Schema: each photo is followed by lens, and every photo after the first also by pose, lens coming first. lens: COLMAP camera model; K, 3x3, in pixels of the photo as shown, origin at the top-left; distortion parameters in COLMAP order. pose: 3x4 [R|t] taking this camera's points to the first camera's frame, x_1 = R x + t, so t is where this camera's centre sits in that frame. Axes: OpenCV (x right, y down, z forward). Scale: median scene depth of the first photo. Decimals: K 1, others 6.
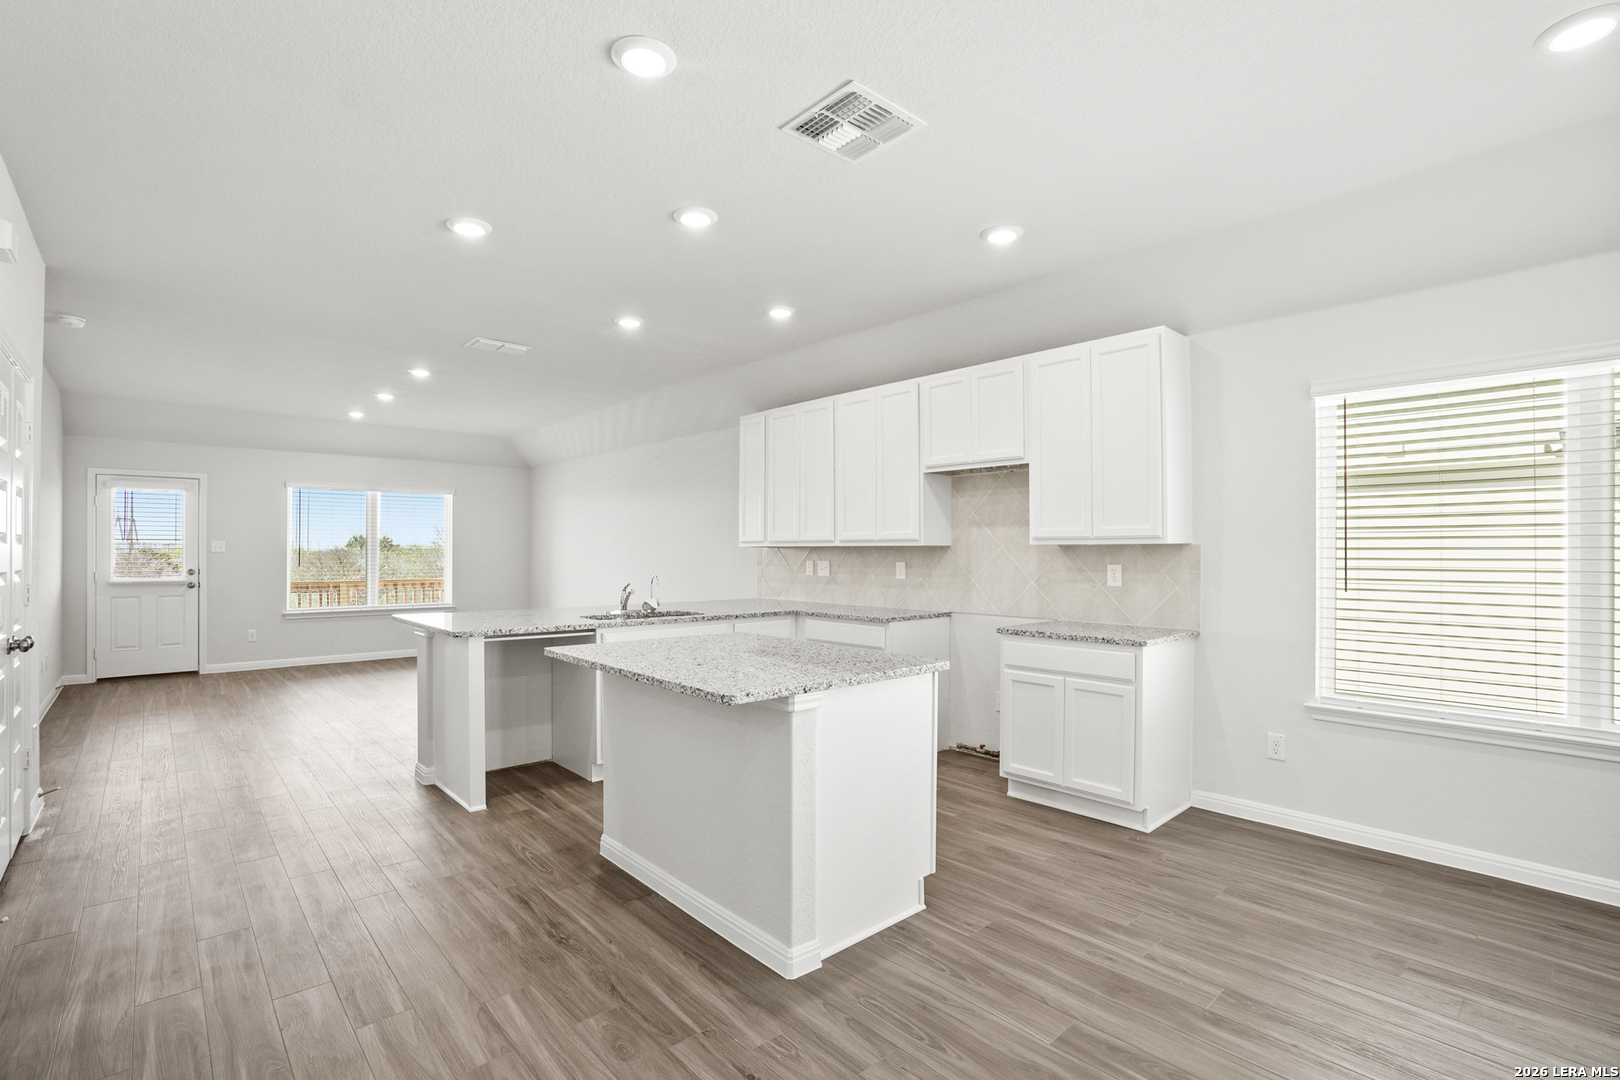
lens RADIAL K [[745.2, 0, 803.9], [0, 745.2, 546.2], [0, 0, 1]] dist [-0.050674, 0.015775]
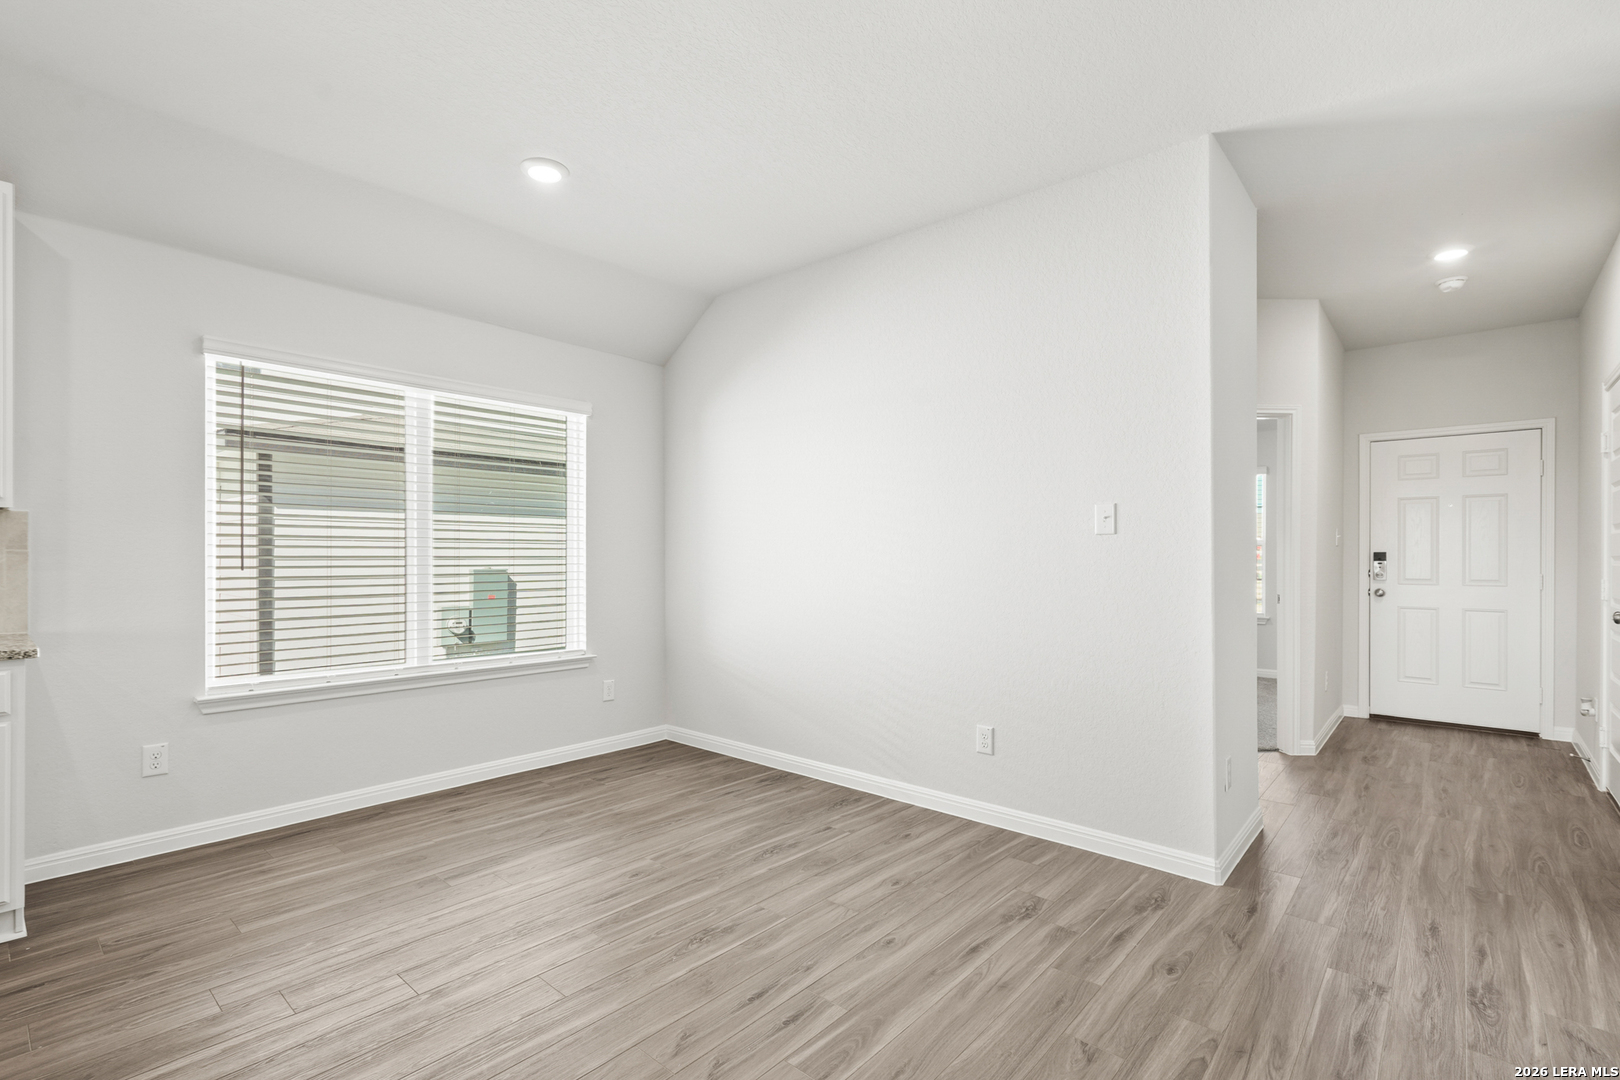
lens RADIAL K [[741.9, 0, 805.2], [0, 741.9, 538.2], [0, 0, 1]] dist [-0.003683, 0.000925]
pose [[-0.110171, 0.020892, 0.993693, -0.266903], [-0.009706, 0.999709, -0.022095, 0.031520], [-0.993865, -0.012079, -0.109936, 0.338958]]
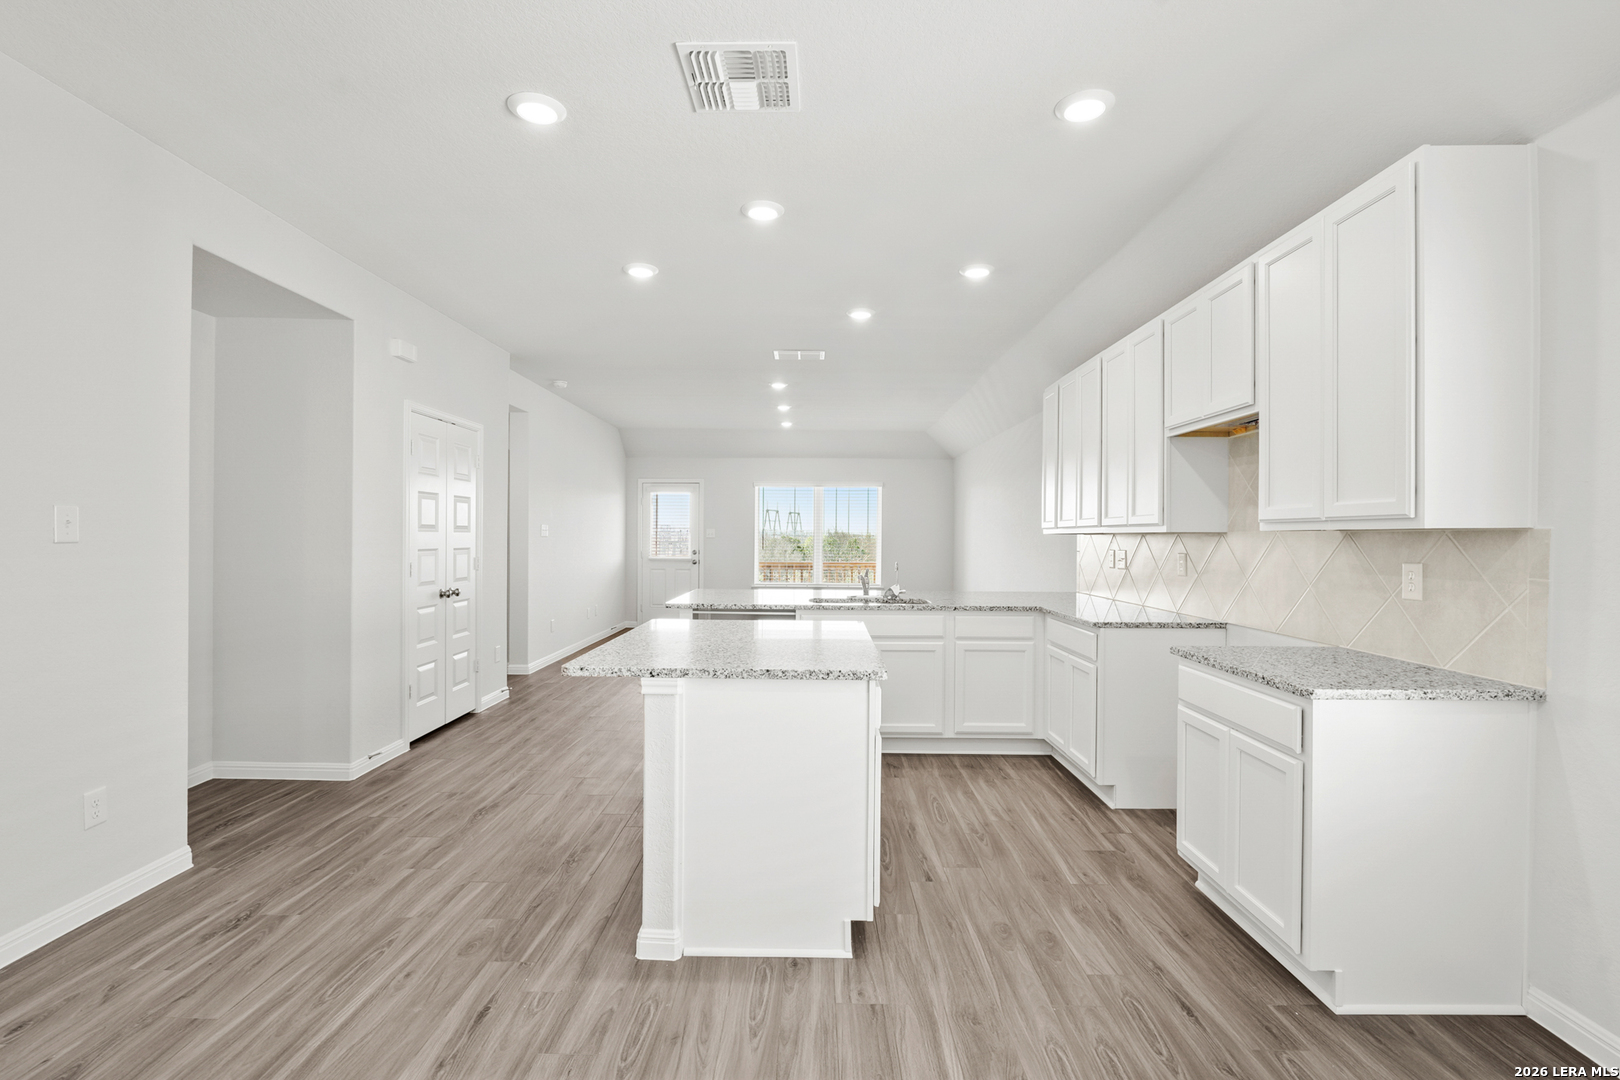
lens RADIAL K [[741.9, 0, 805.2], [0, 741.9, 538.2], [0, 0, 1]] dist [-0.003683, 0.000925]
pose [[0.737241, 0.004919, -0.675612, 0.519982], [-0.001117, 0.999981, 0.006062, 0.001376], [0.675629, -0.003714, 0.737233, 0.247448]]
